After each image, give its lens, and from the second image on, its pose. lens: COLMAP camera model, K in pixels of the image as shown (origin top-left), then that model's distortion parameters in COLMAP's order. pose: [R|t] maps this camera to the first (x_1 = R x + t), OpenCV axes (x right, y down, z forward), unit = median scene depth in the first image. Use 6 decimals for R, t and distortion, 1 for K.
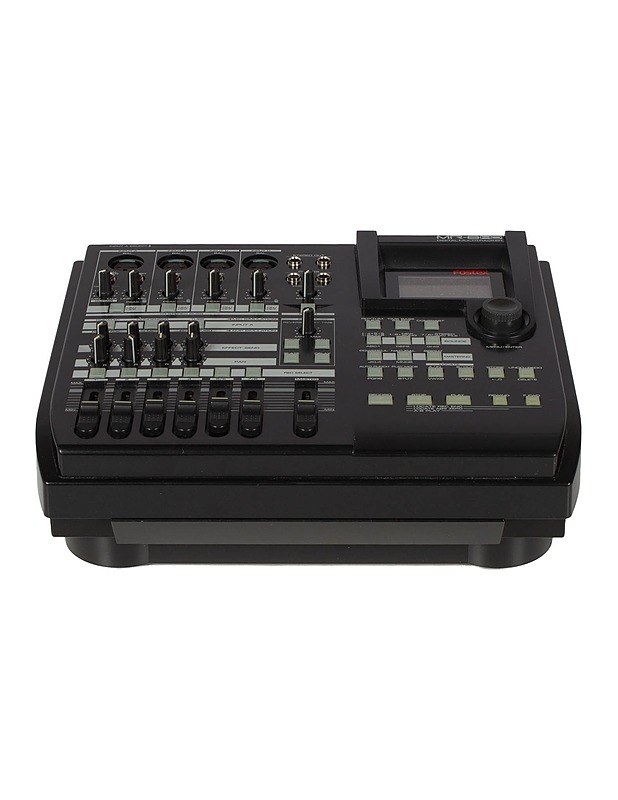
lens RADIAL K [[1625.3, 0, 309.0], [0, 1625.3, 400.0], [0, 0, 1]] dist [0.002965, -0.001074]
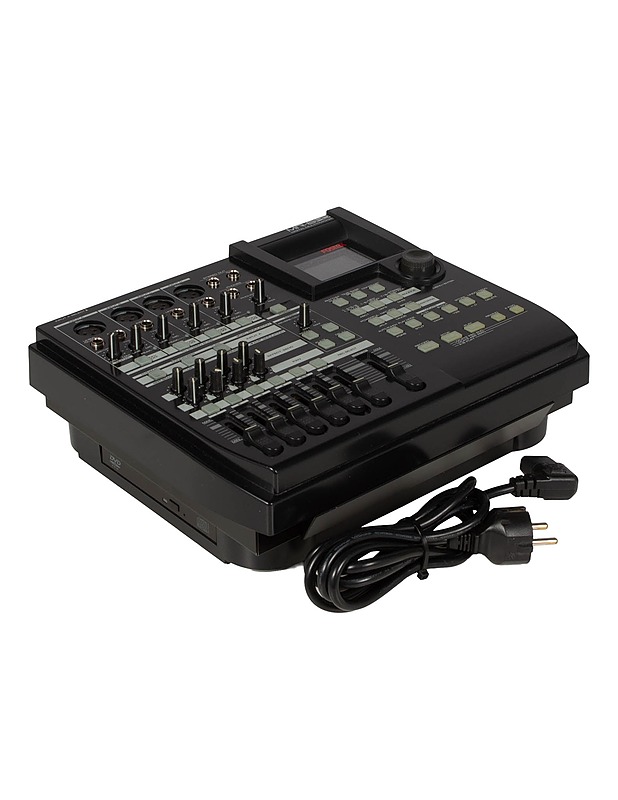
lens RADIAL K [[1625.3, 0, 309.0], [0, 1625.3, 400.0], [0, 0, 1]] dist [0.002965, -0.001074]
pose [[0.755632, -0.326682, 0.567714, -0.584831], [0.390952, 0.920365, 0.009250, -0.007660], [-0.525526, 0.214960, 0.823174, 0.200266]]
